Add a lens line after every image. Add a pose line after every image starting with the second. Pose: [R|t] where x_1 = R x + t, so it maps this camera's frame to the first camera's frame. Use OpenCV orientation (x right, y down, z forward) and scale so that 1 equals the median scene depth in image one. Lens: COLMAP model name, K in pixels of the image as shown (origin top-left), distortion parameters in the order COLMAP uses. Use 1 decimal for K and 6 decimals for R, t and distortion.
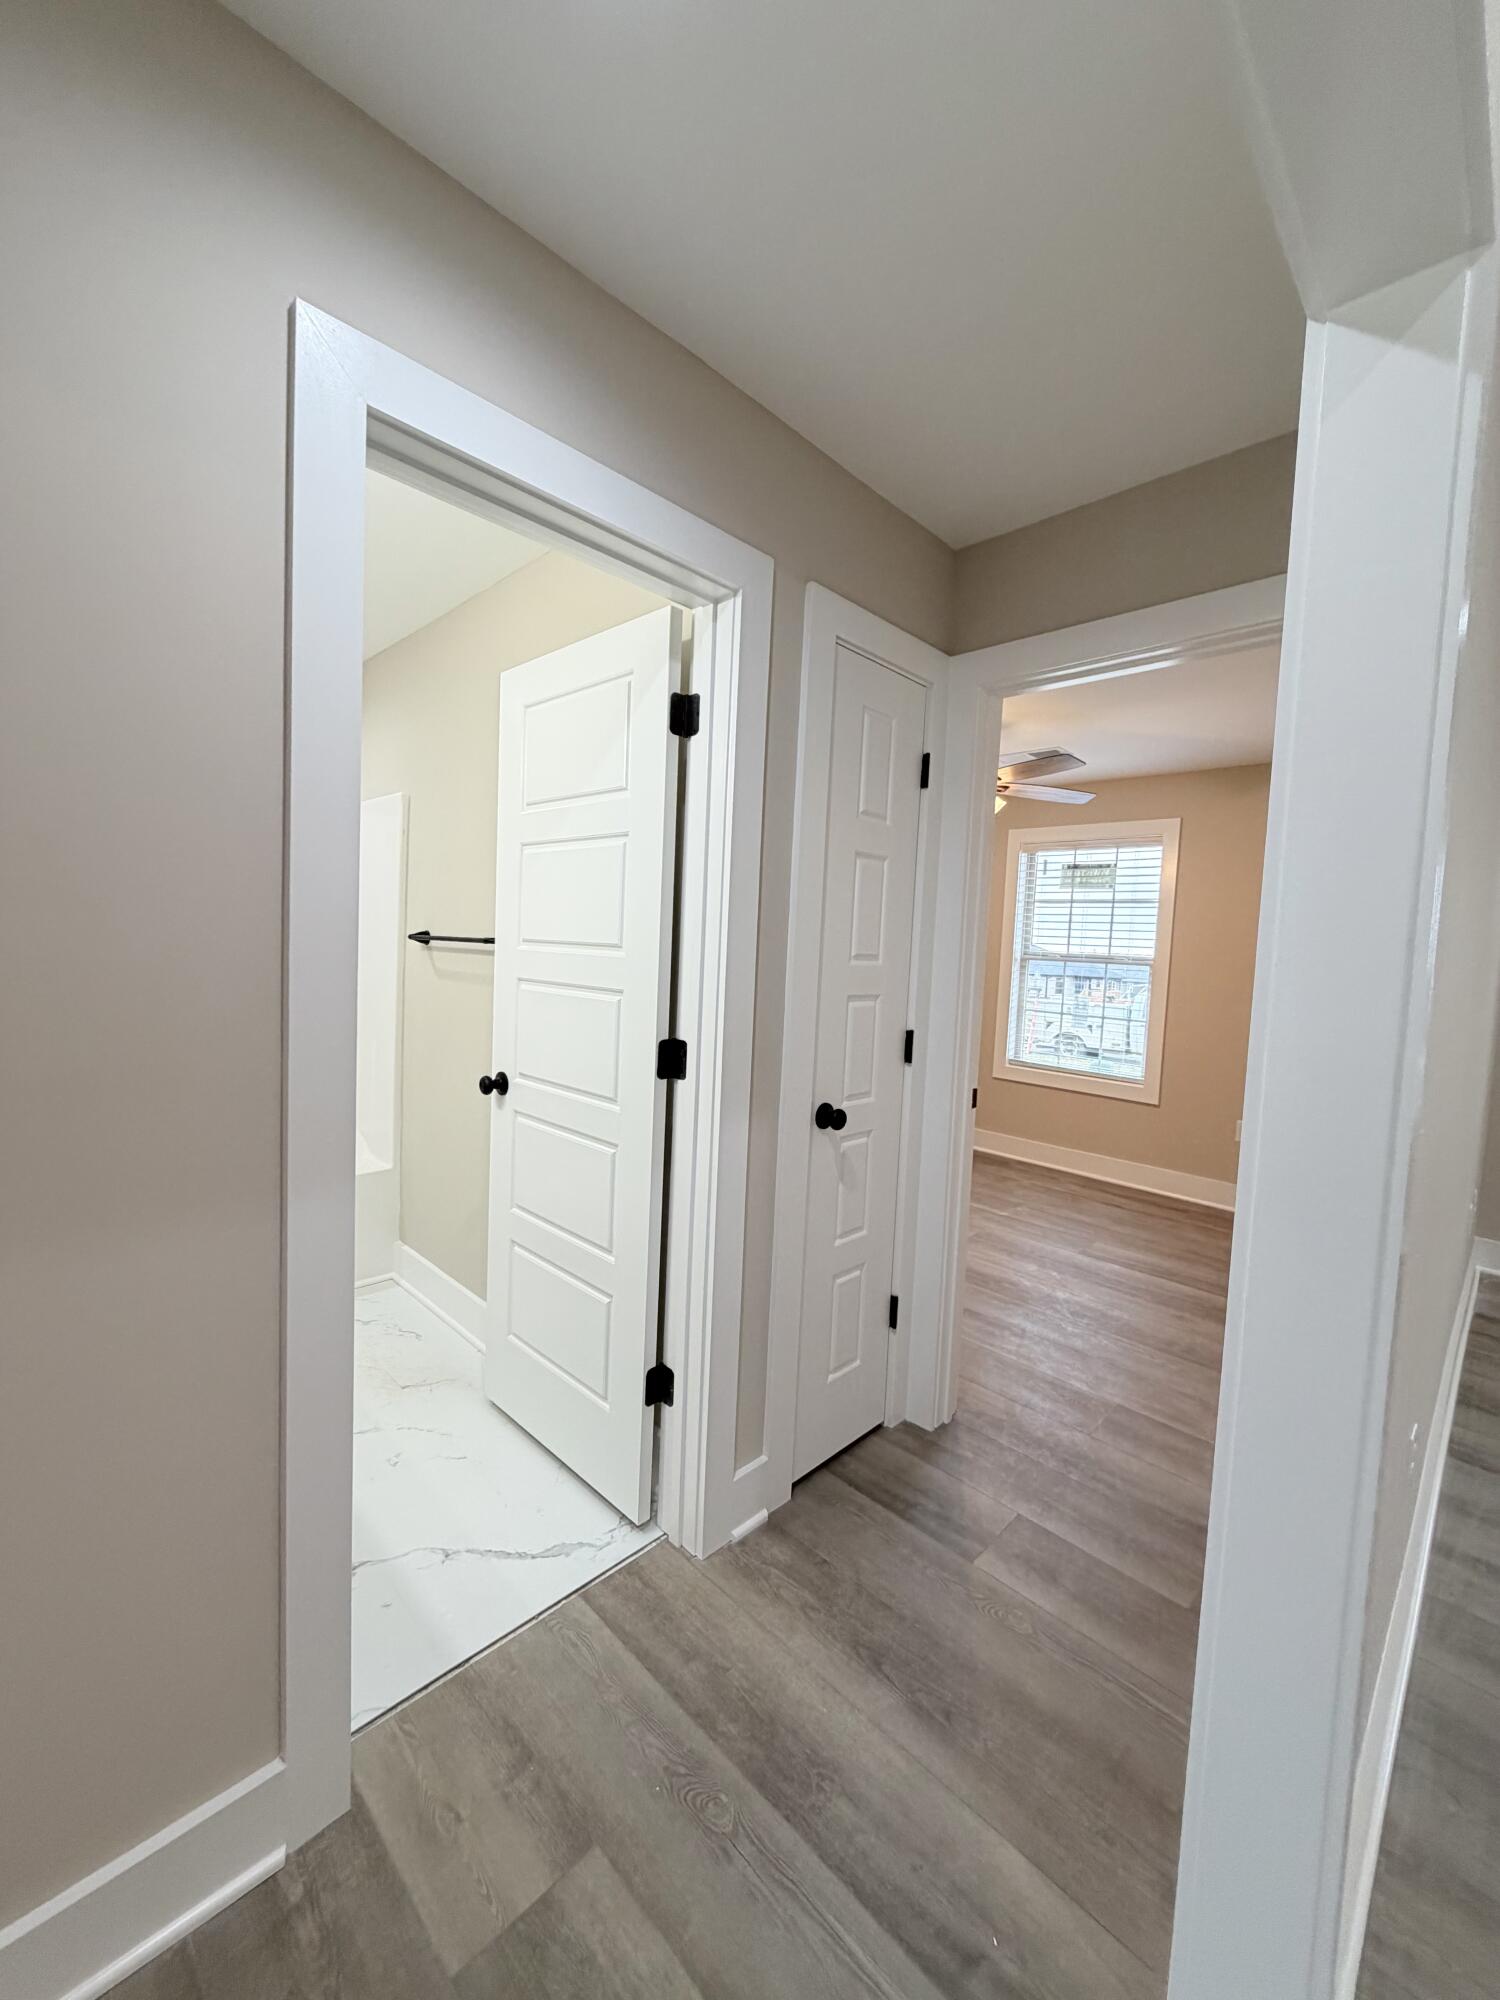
lens RADIAL K [[793.8, 0, 744.3], [0, 793.8, 993.0], [0, 0, 1]] dist [0.001217, 0.000204]
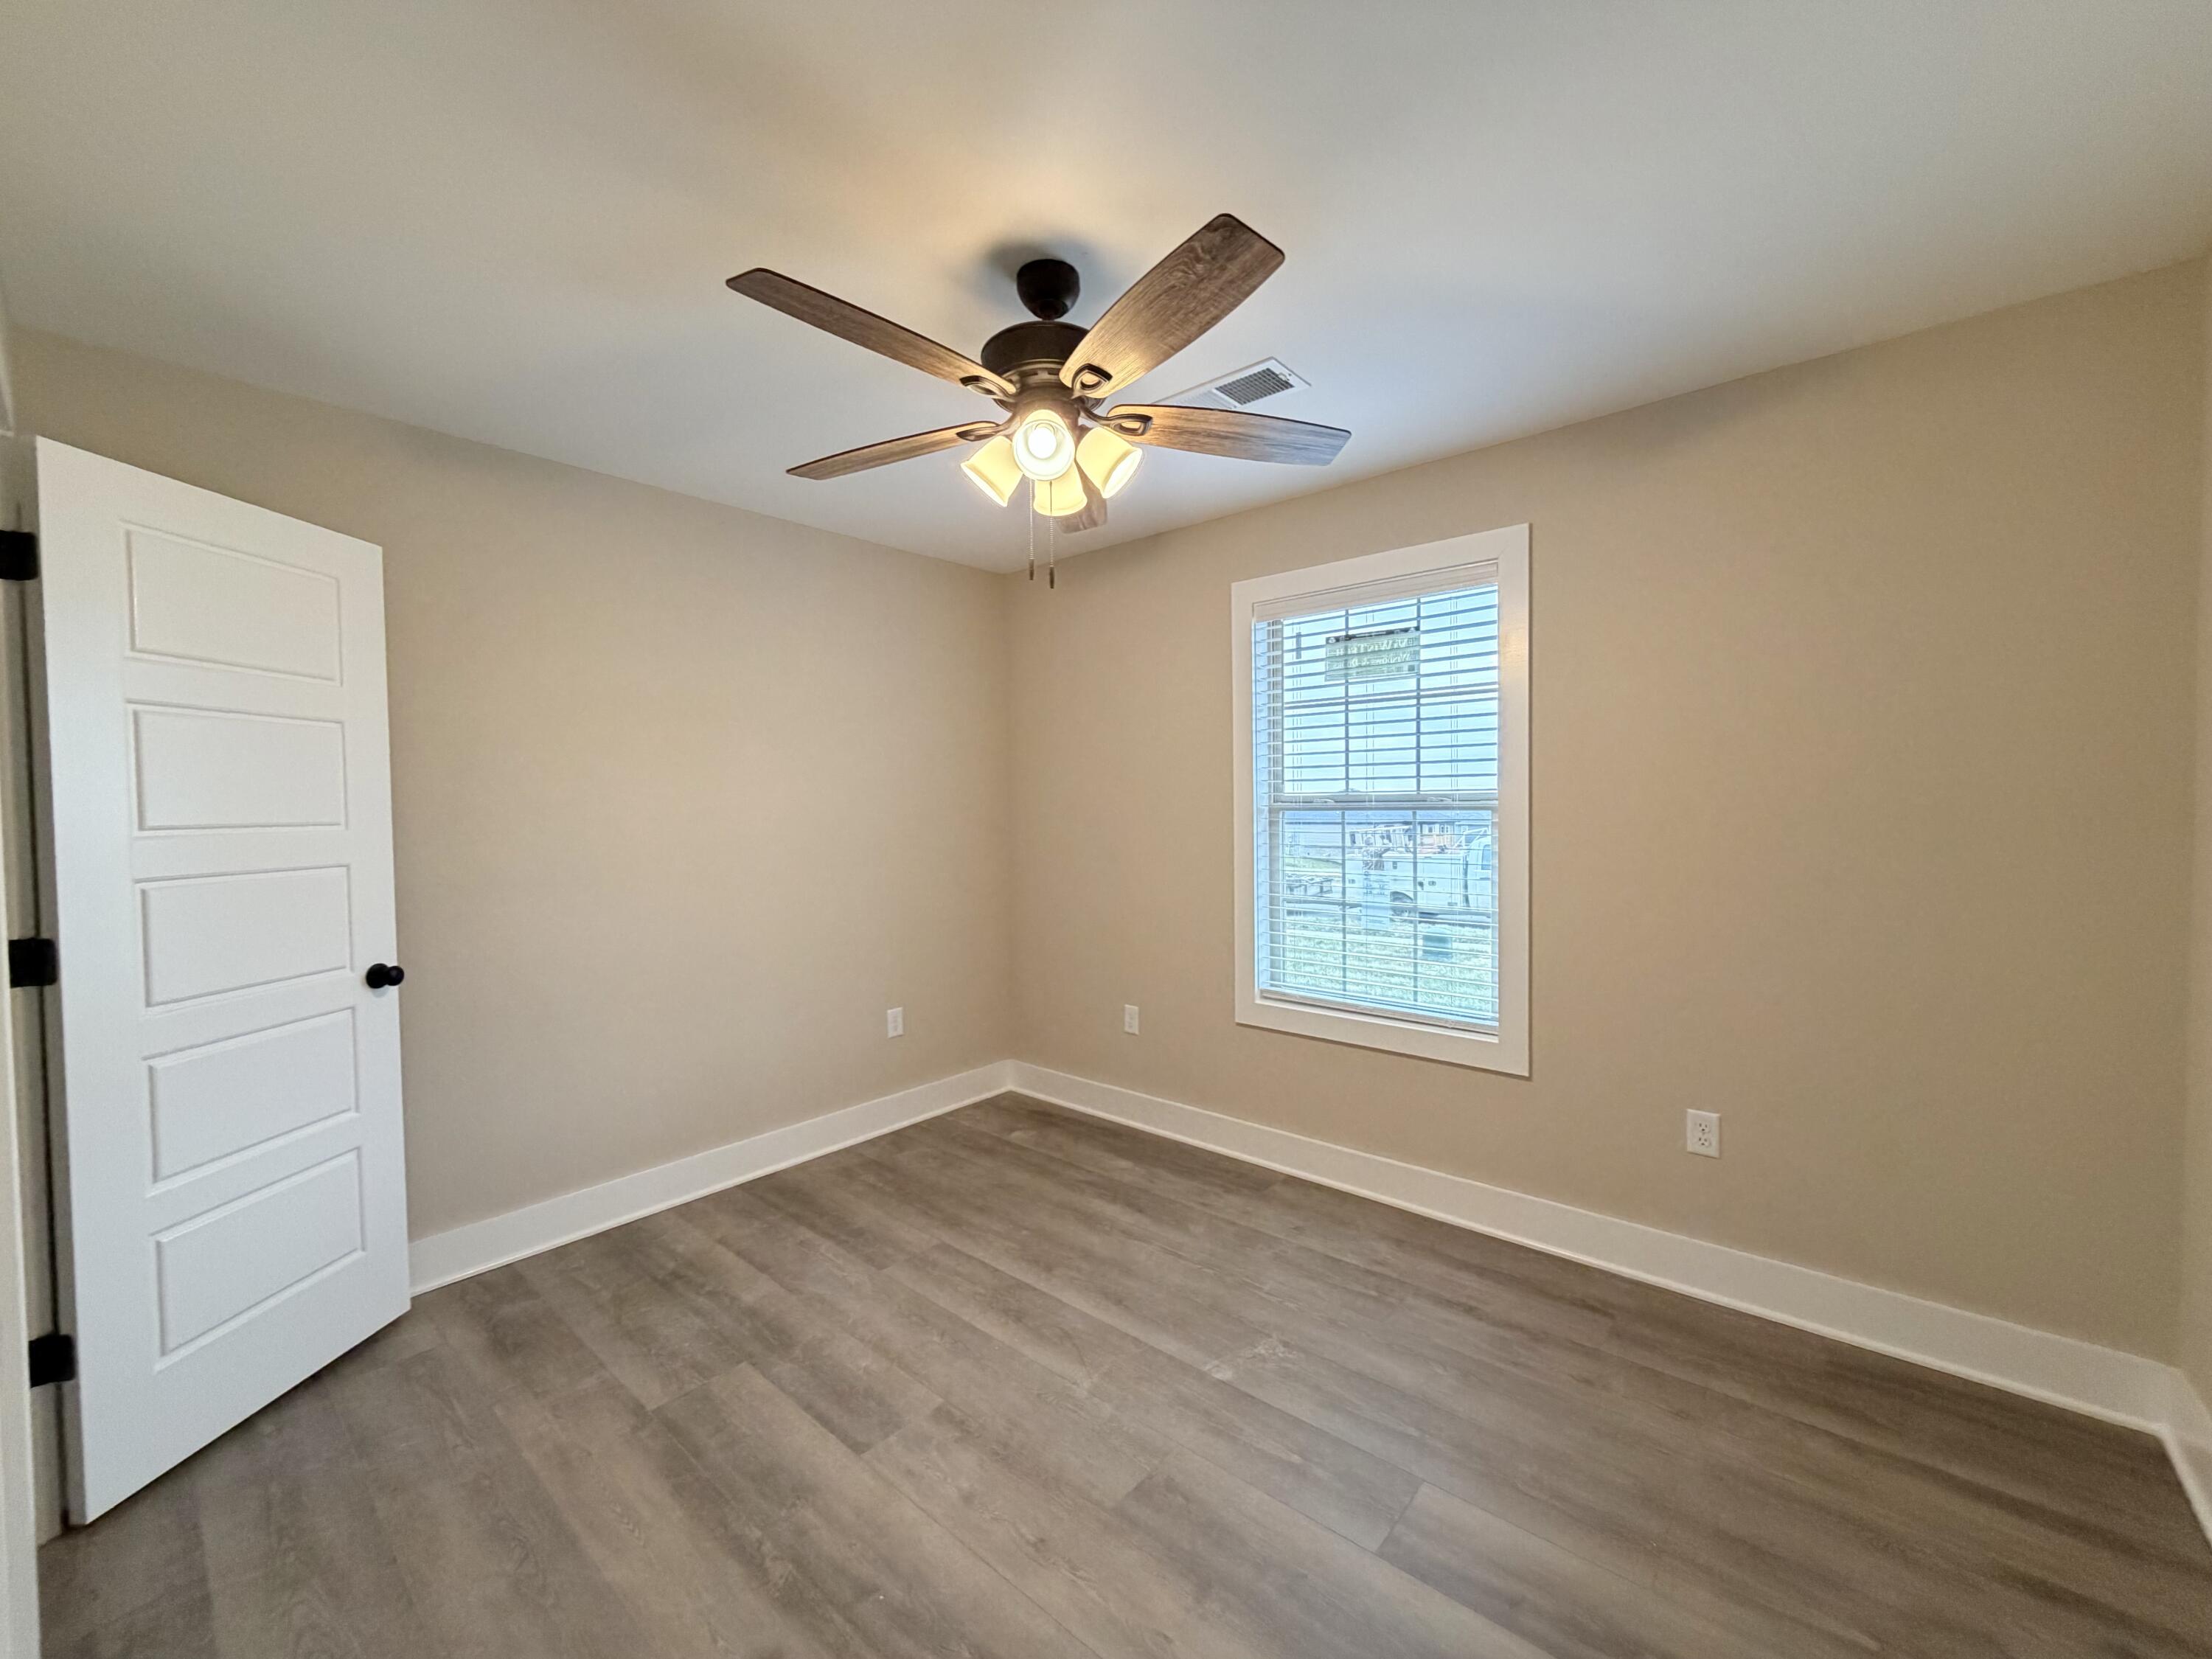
lens RADIAL K [[877.9, 0, 1107.5], [0, 877.9, 834.3], [0, 0, 1]] dist [0.001217, 0.000204]
pose [[0.996035, -0.059876, 0.065797, 0.204486], [0.061823, 0.997695, -0.027964, -0.016154], [-0.063971, 0.031921, 0.997441, 0.411251]]
